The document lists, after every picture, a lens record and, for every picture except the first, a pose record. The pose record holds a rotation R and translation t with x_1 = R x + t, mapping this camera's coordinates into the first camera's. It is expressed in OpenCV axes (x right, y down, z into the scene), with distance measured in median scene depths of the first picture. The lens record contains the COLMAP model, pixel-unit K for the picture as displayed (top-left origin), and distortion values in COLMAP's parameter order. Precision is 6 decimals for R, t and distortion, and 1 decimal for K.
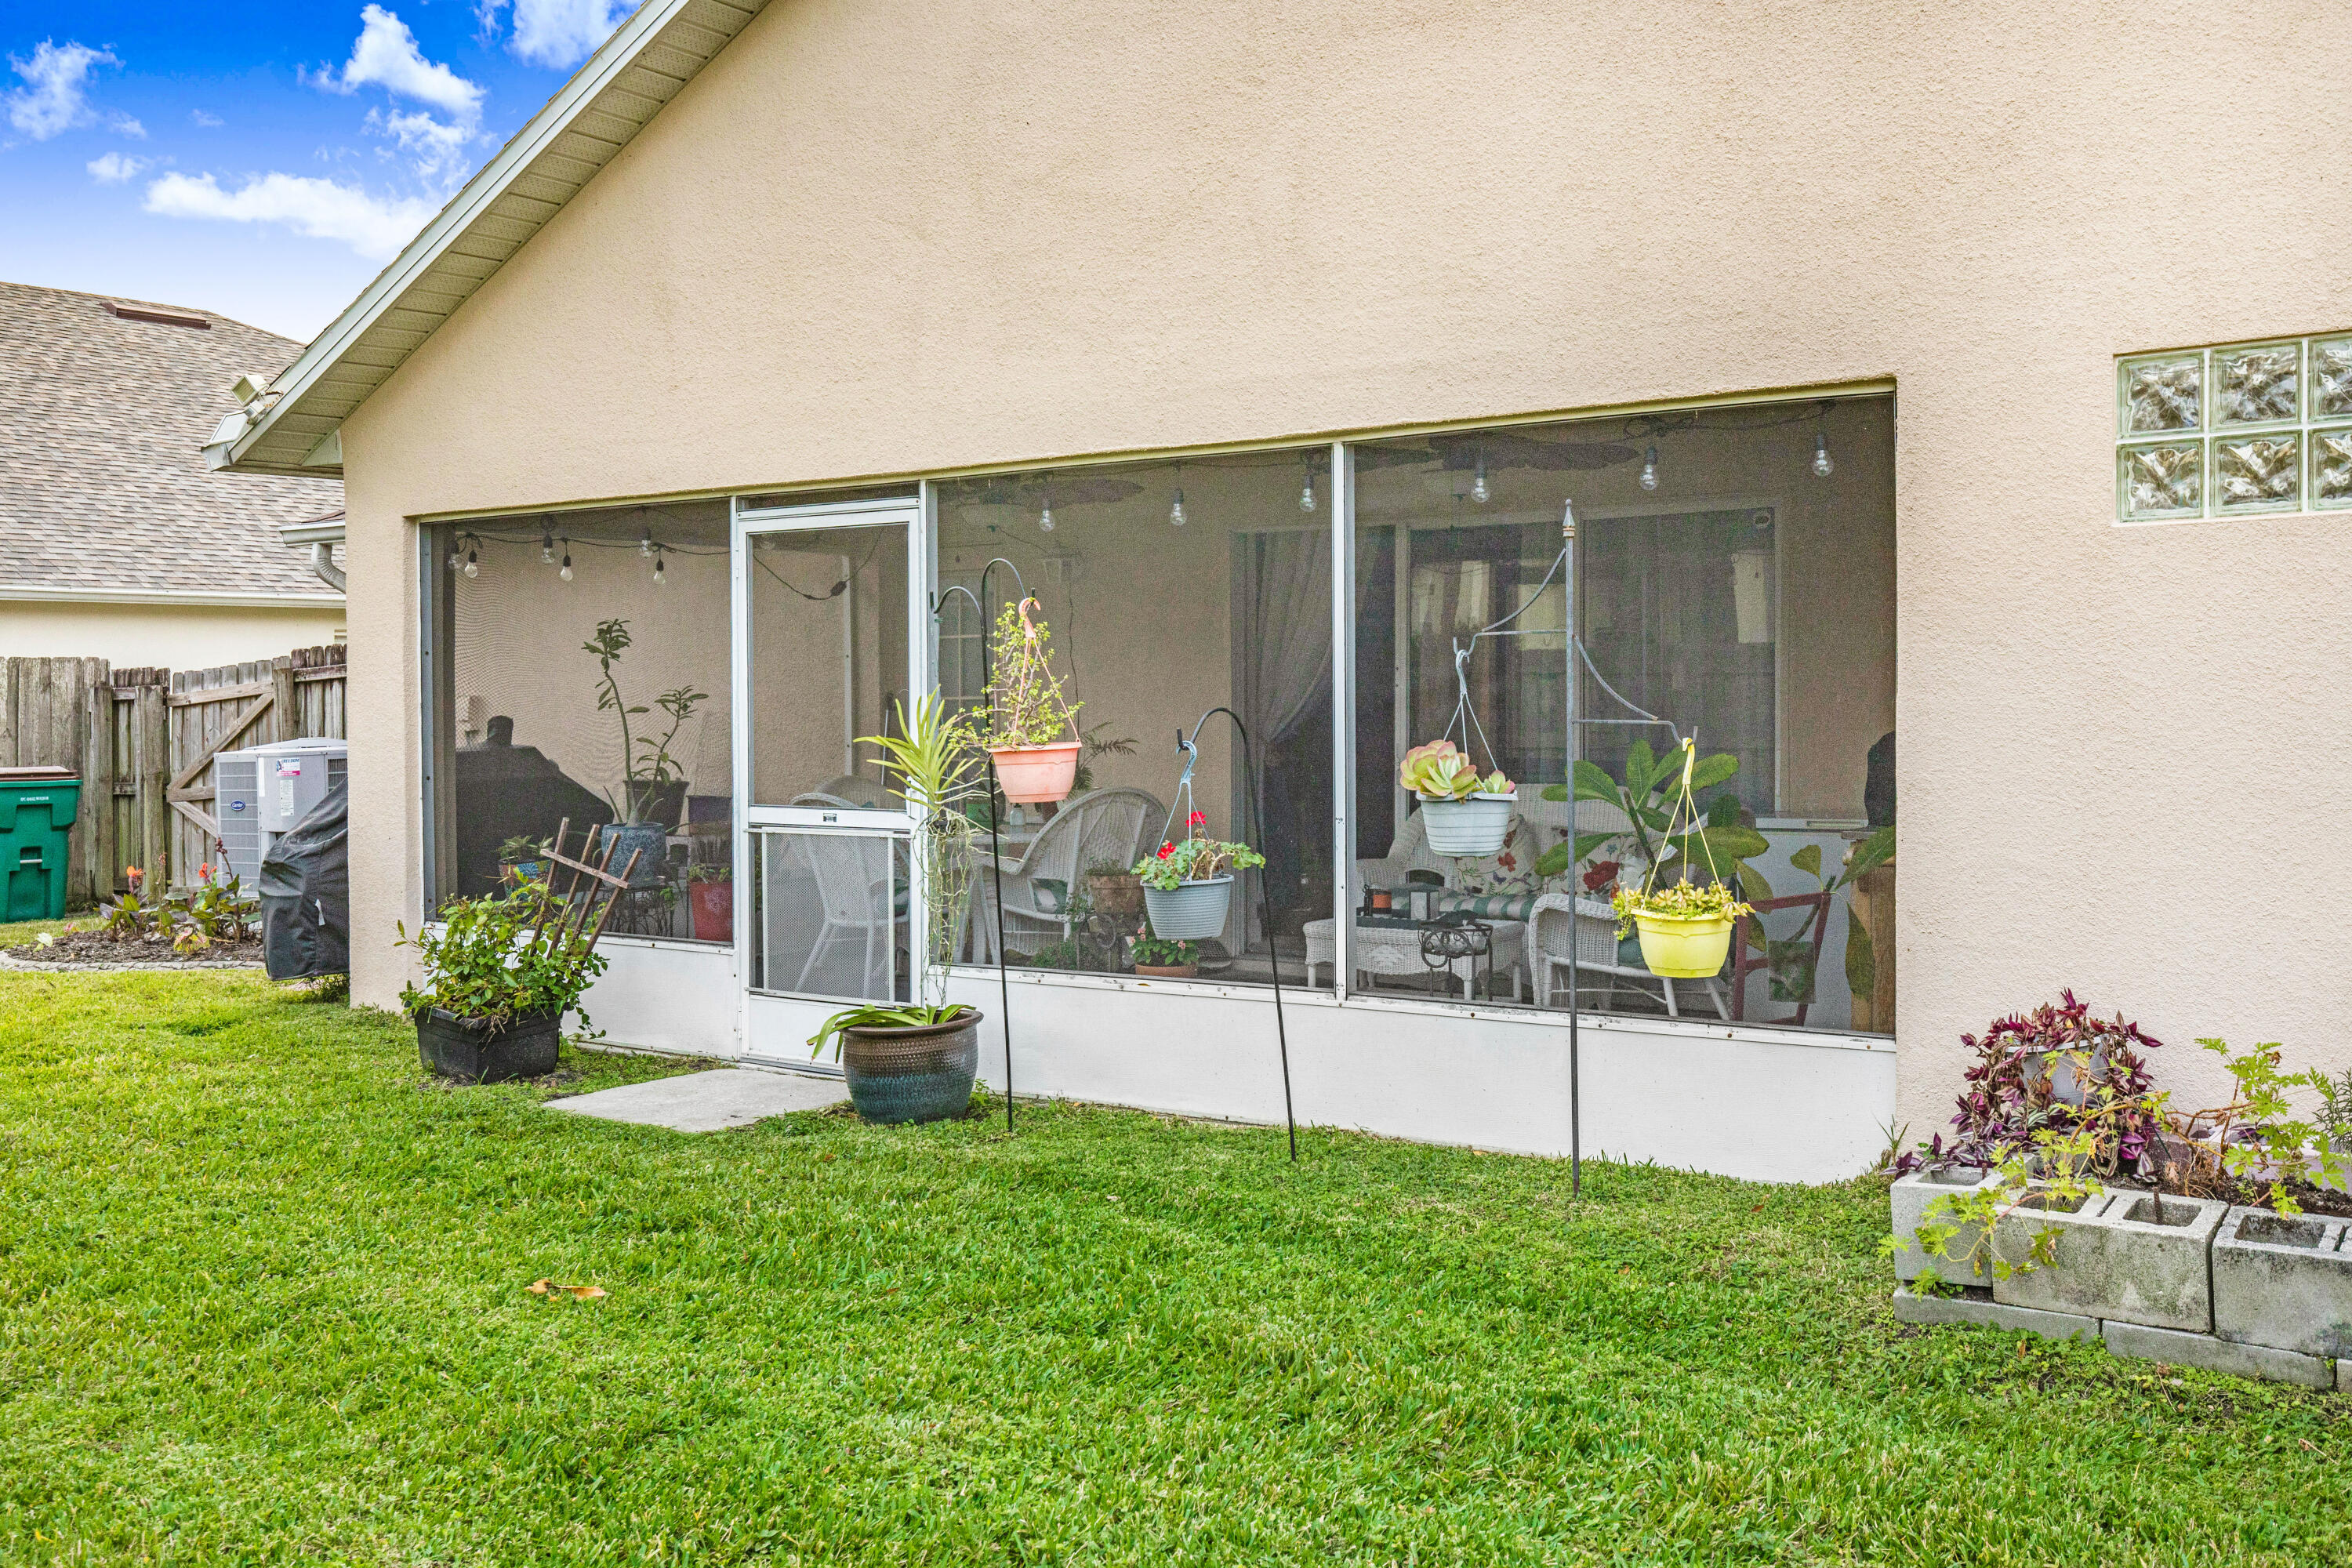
lens RADIAL K [[2283.6, 0, 1176.0], [0, 2283.6, 784.0], [0, 0, 1]] dist [0.049560, 0.001623]
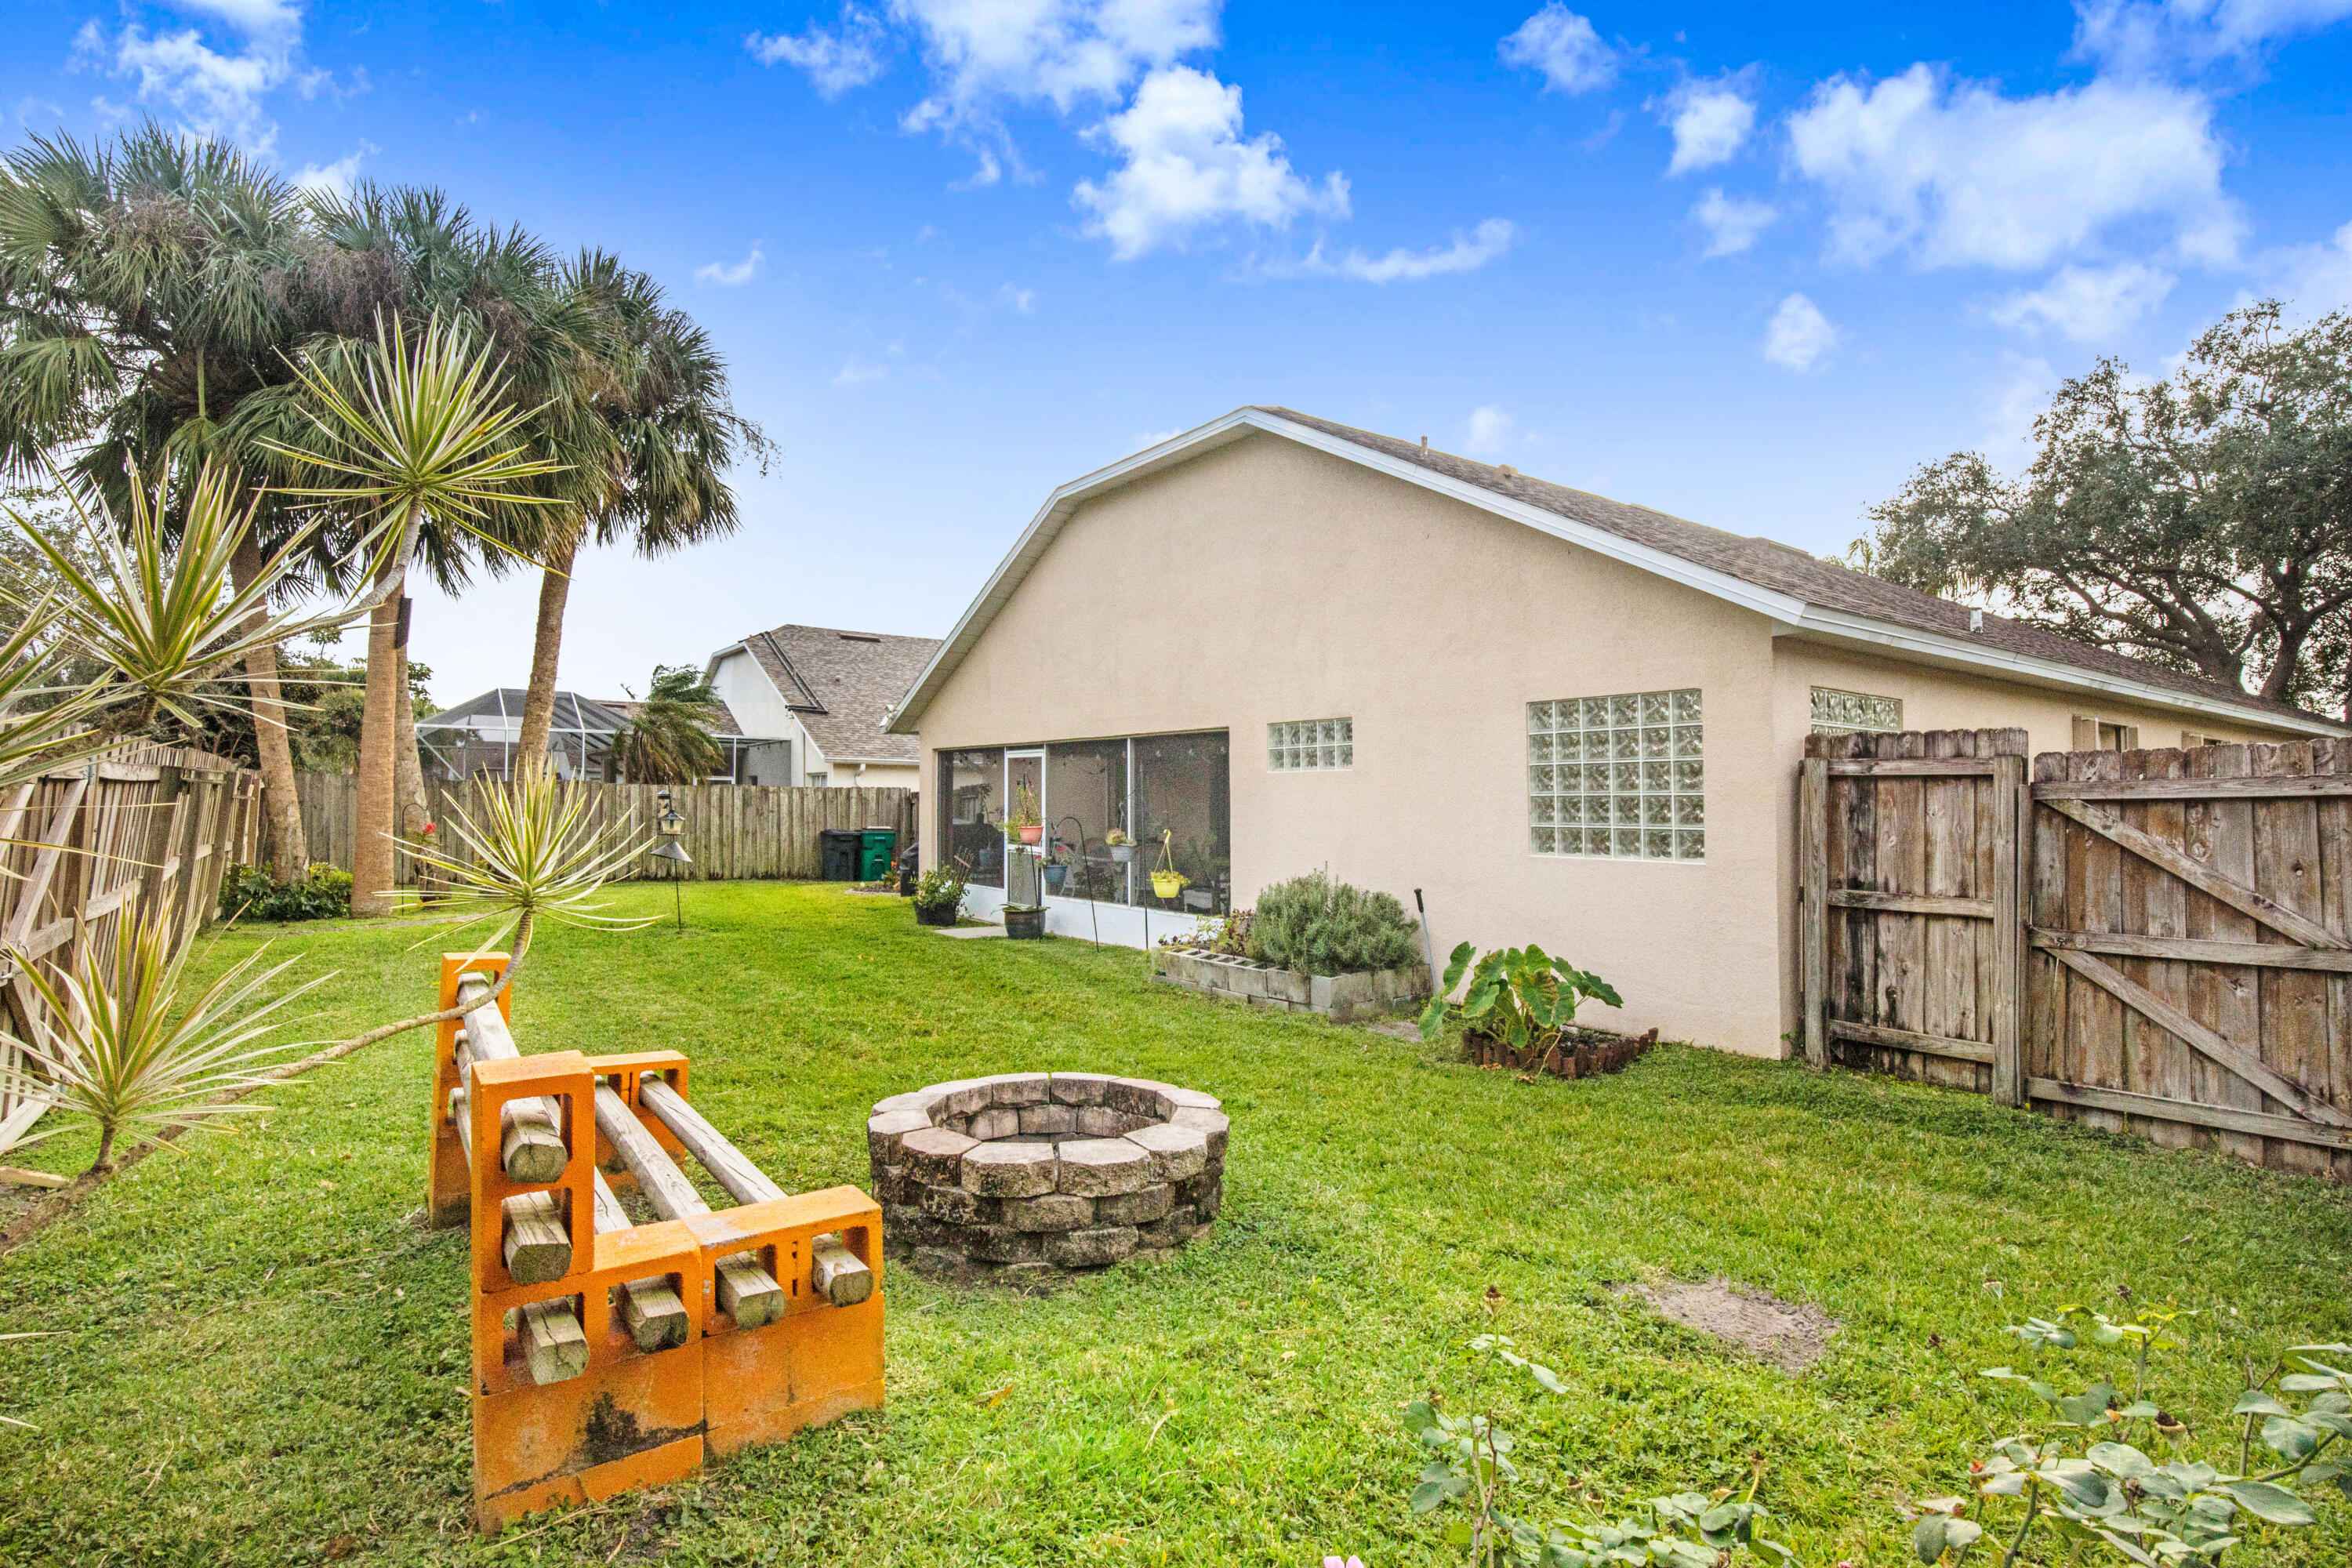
lens RADIAL K [[1189.9, 0, 1124.9], [0, 1189.9, 817.9], [0, 0, 1]] dist [-0.023276, -0.000400]
pose [[0.942418, 0.023625, -0.333601, 0.534844], [-0.030412, 0.999423, -0.015136, -0.005939], [0.333051, 0.024410, 0.942593, -0.517086]]
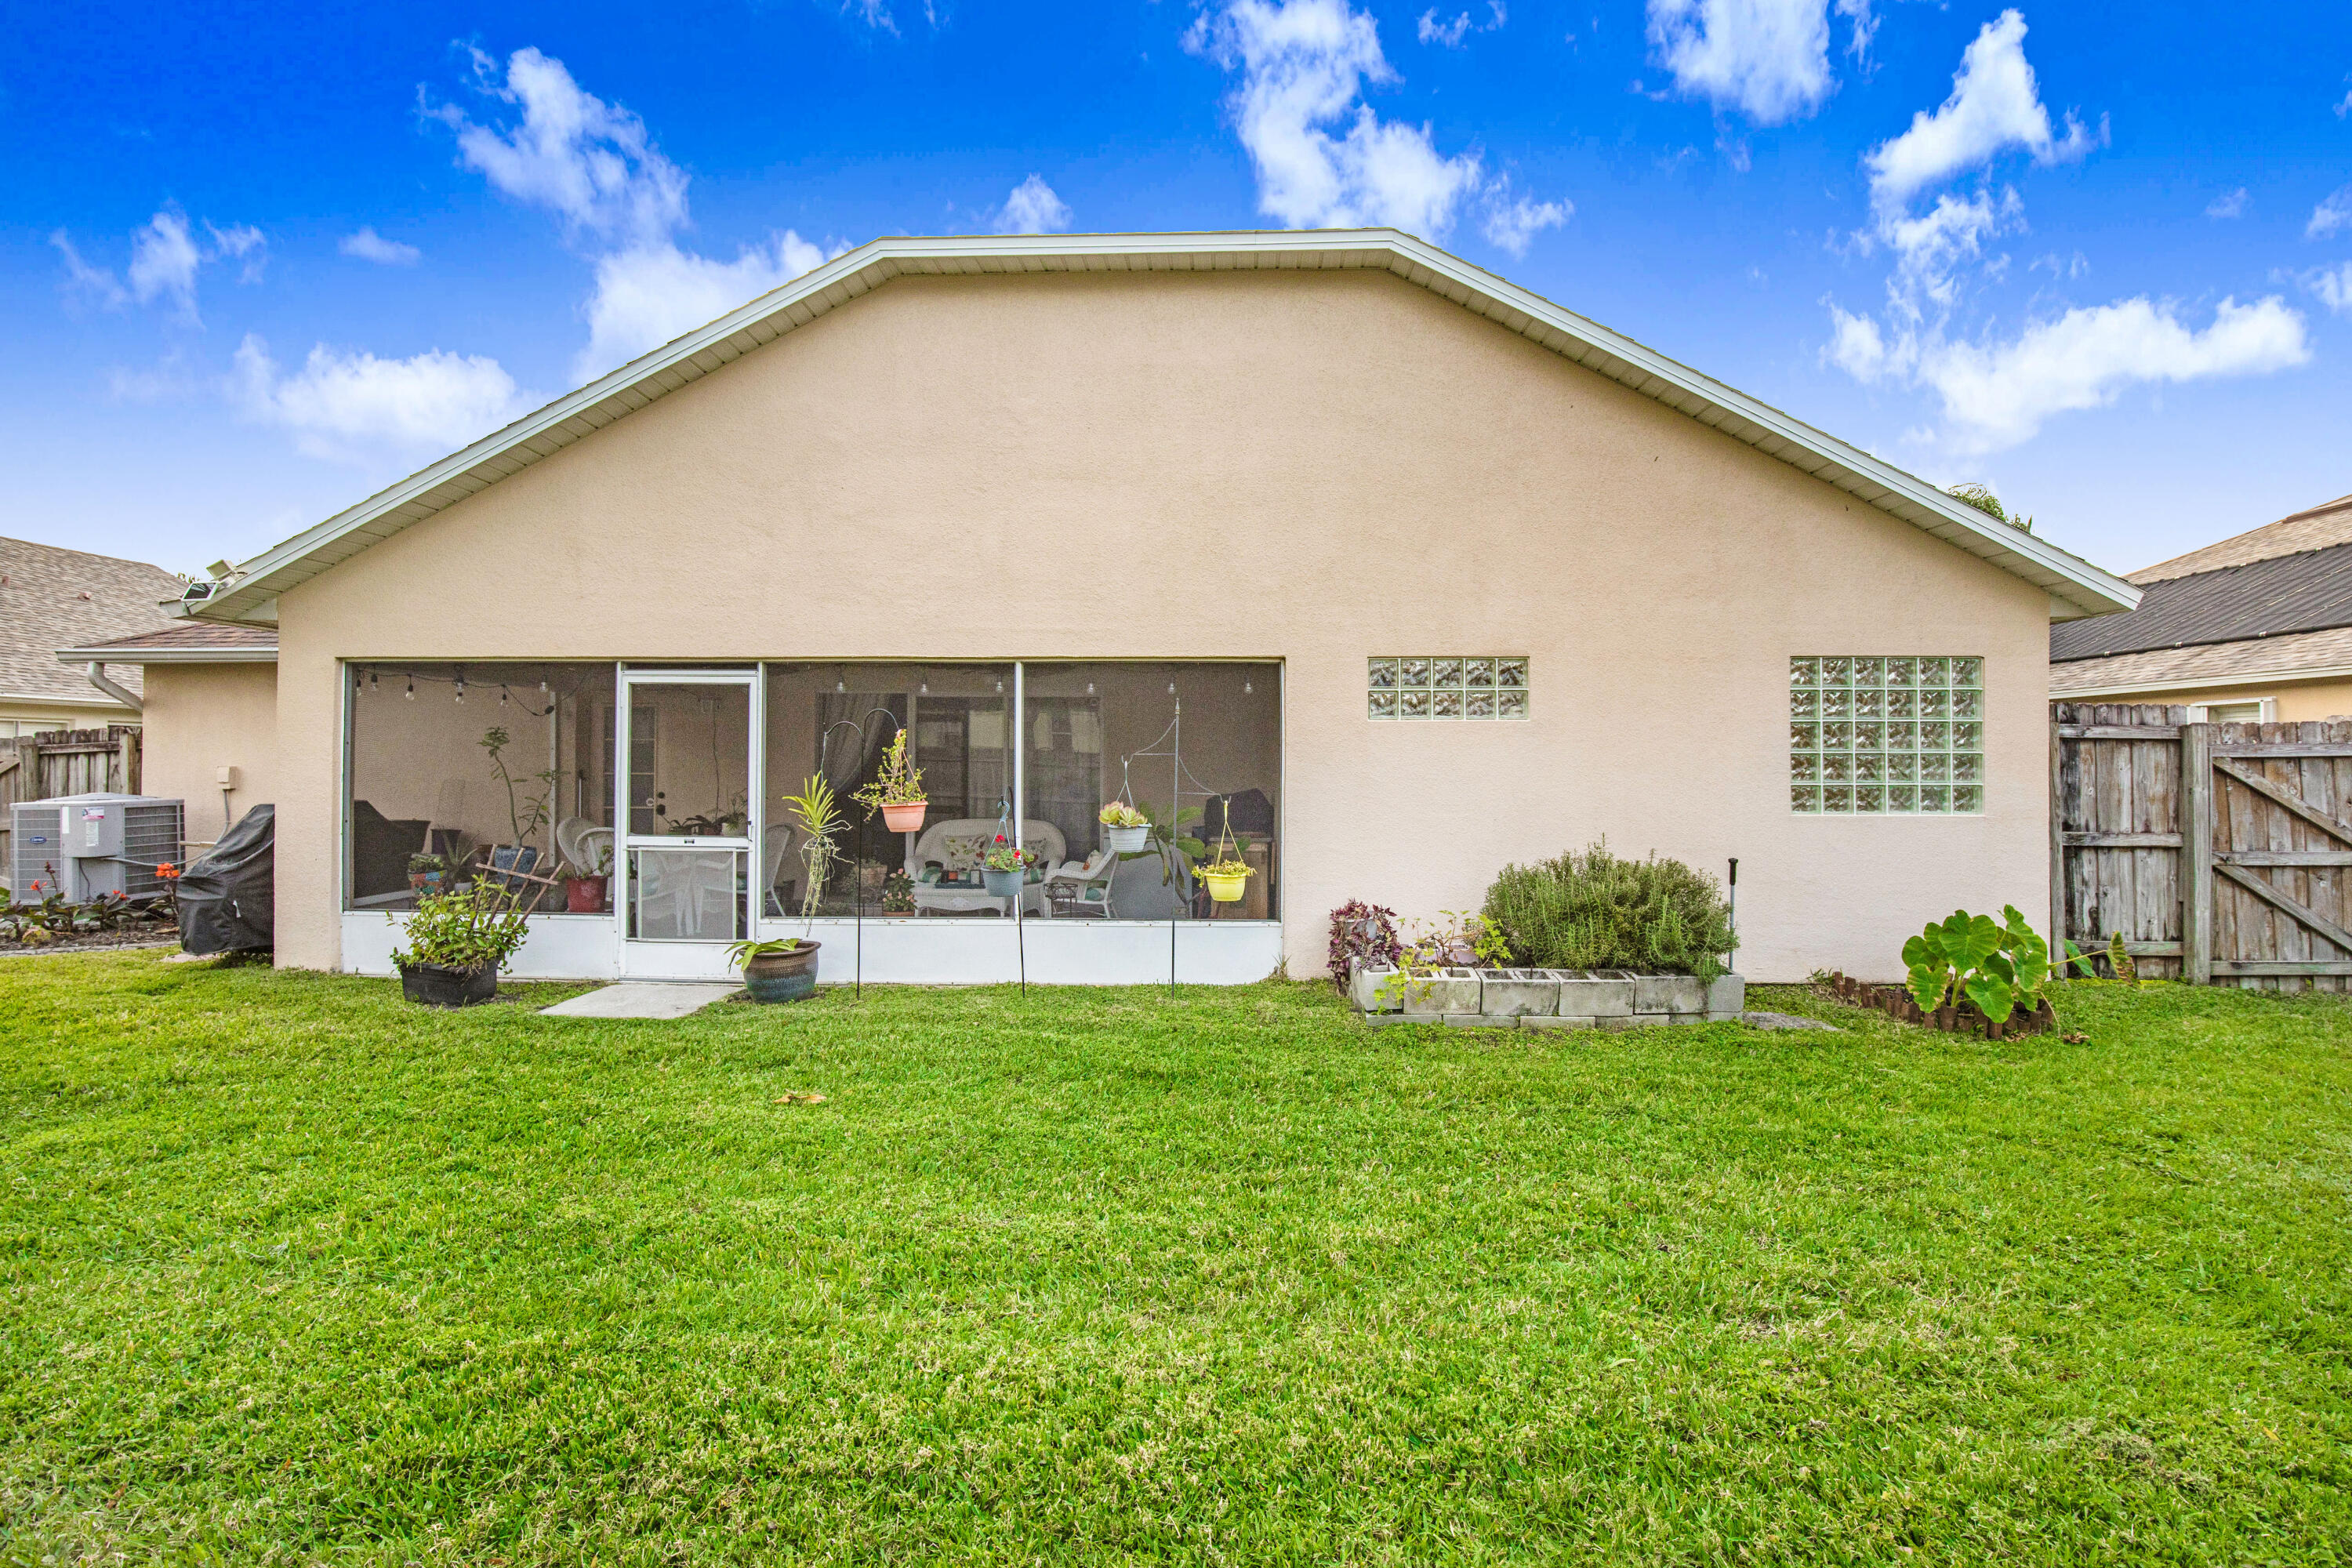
lens RADIAL K [[1119.4, 0, 1176.0], [0, 1119.4, 784.0], [0, 0, 1]] dist [-0.029392, 0.000473]
pose [[0.820584, 0.008239, 0.571467, -0.340037], [0.007006, 0.999676, -0.024473, -0.006612], [-0.571483, 0.024085, 0.820260, 0.048335]]
